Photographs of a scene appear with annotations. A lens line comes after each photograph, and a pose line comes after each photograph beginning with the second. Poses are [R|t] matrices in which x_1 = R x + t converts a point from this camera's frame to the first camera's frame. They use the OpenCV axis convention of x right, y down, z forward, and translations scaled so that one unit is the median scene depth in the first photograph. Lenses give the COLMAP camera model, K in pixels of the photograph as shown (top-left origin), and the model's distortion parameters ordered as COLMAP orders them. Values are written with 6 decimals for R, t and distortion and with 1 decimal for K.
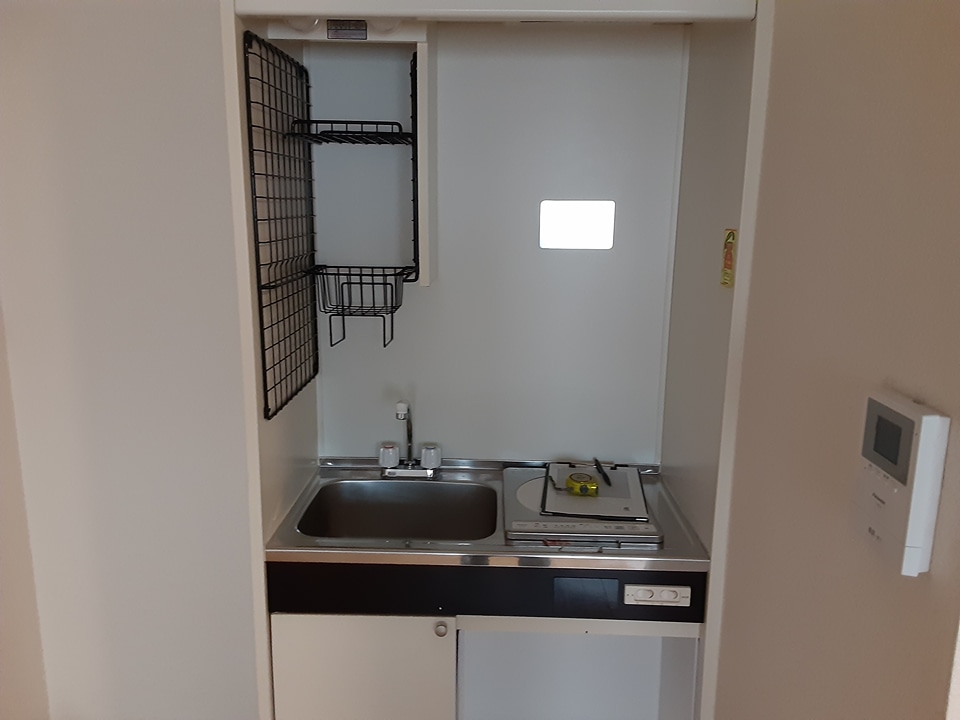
lens RADIAL K [[790.3, 0, 474.0], [0, 790.3, 374.0], [0, 0, 1]] dist [0.074055, -0.019052]
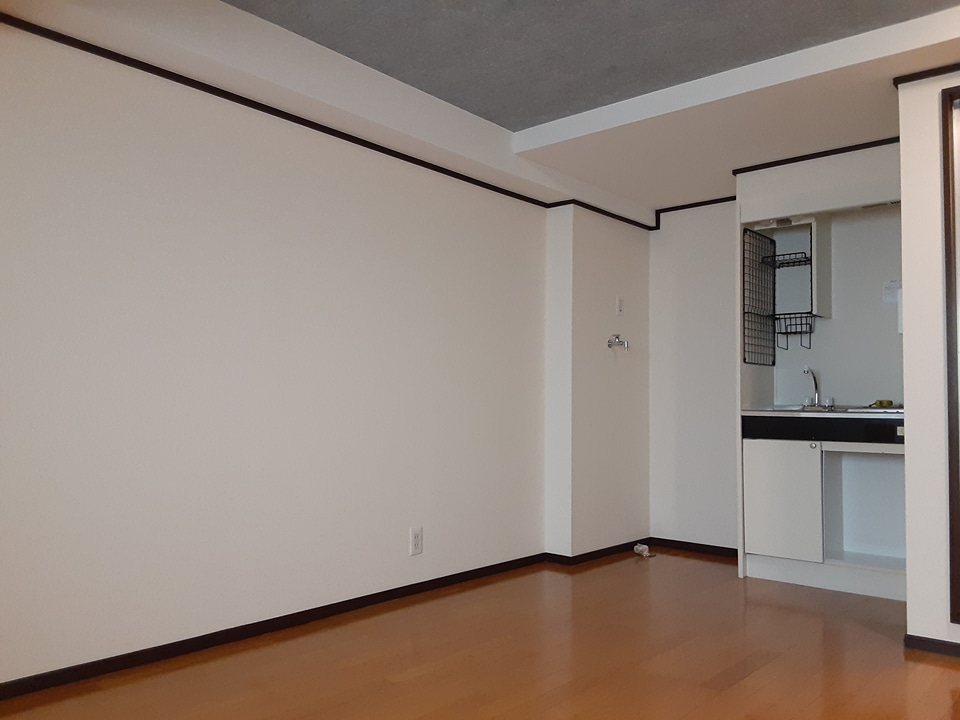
lens RADIAL K [[790.3, 0, 480.0], [0, 790.3, 357.5], [0, 0, 1]] dist [0.074055, -0.019052]
pose [[0.778263, -0.038287, -0.626771, 0.688391], [-0.140522, 0.962206, -0.233265, 0.753203], [0.612014, 0.269616, 0.743469, -1.455803]]
